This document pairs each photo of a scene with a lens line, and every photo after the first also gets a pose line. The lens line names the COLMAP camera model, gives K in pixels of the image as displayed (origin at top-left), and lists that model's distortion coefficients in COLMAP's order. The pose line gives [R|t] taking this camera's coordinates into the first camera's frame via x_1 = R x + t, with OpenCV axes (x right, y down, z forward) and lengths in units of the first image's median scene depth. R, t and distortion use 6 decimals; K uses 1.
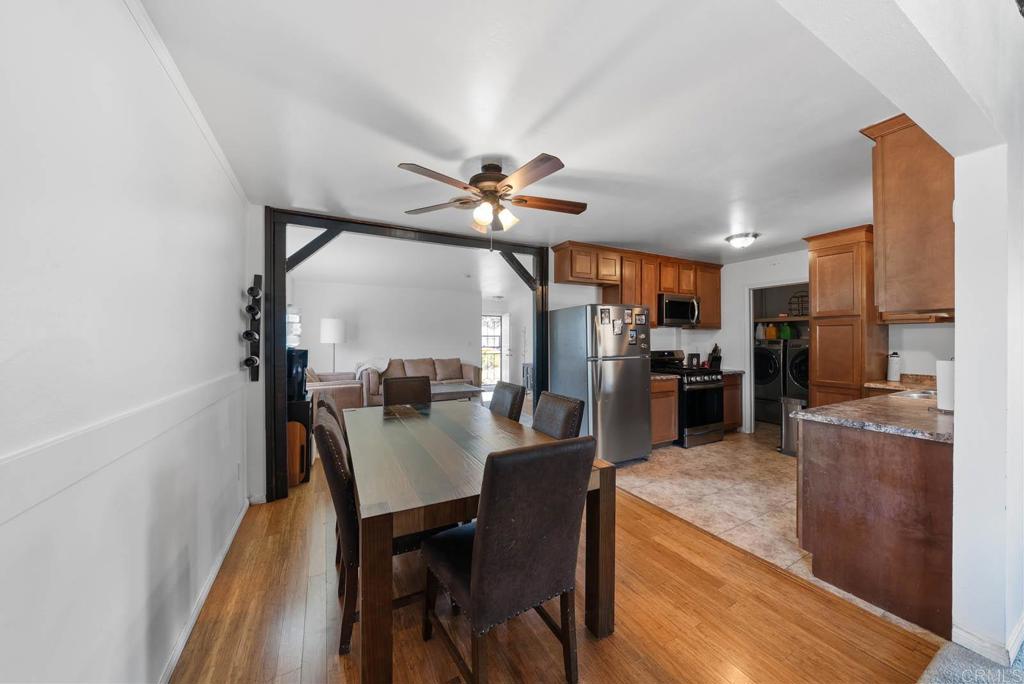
lens RADIAL K [[351.6, 0, 511.9], [0, 351.6, 339.1], [0, 0, 1]] dist [-0.002367, 0.000162]
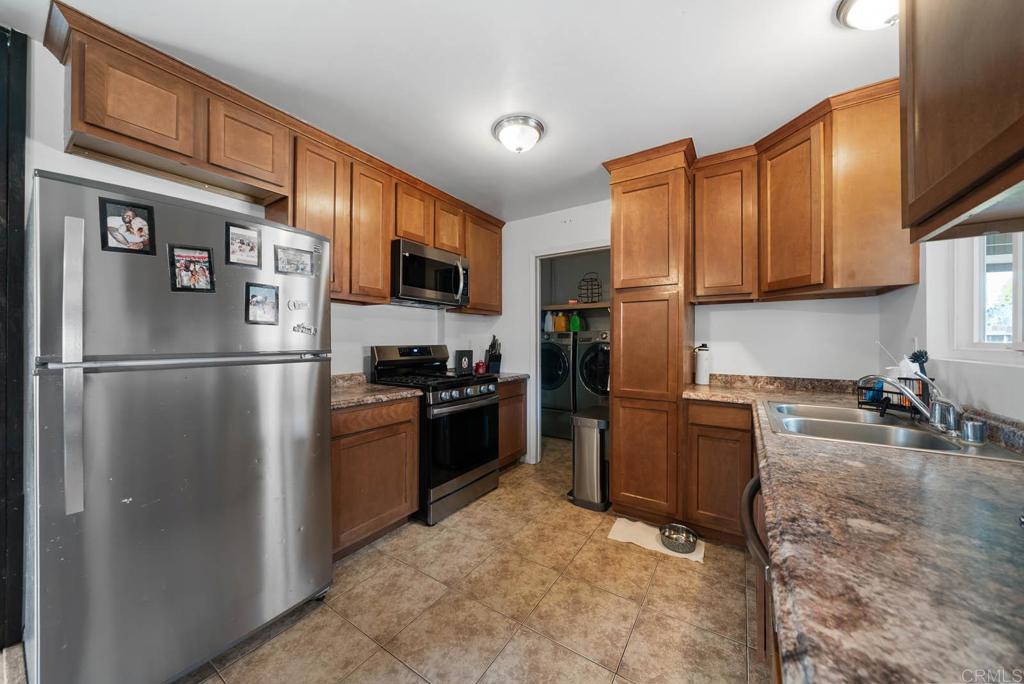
lens RADIAL K [[351.6, 0, 510.1], [0, 351.6, 342.8], [0, 0, 1]] dist [-0.002367, 0.000162]
pose [[0.878788, 0.001817, 0.477208, 0.311973], [-0.004841, 0.999975, 0.005107, 0.025434], [-0.477187, -0.006798, 0.878775, 0.427462]]
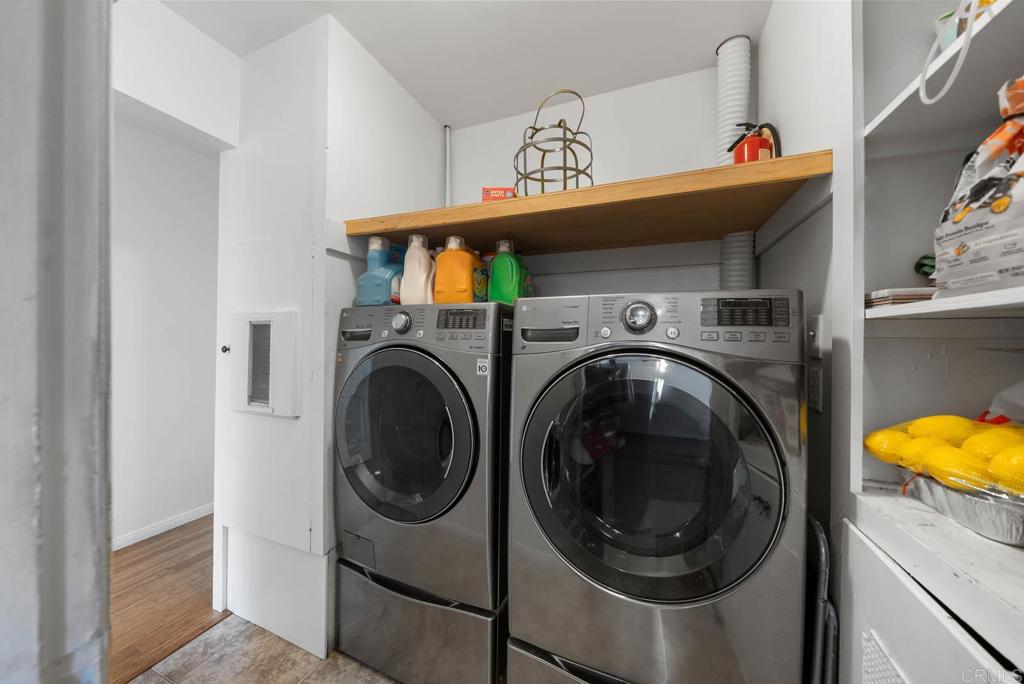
lens RADIAL K [[351.6, 0, 508.7], [0, 351.6, 340.1], [0, 0, 1]] dist [-0.002367, 0.000162]
pose [[0.758791, 0.004053, 0.651322, 0.738689], [-0.008985, 0.999951, 0.004246, 0.024102], [-0.651273, -0.009074, 0.758790, 0.961744]]
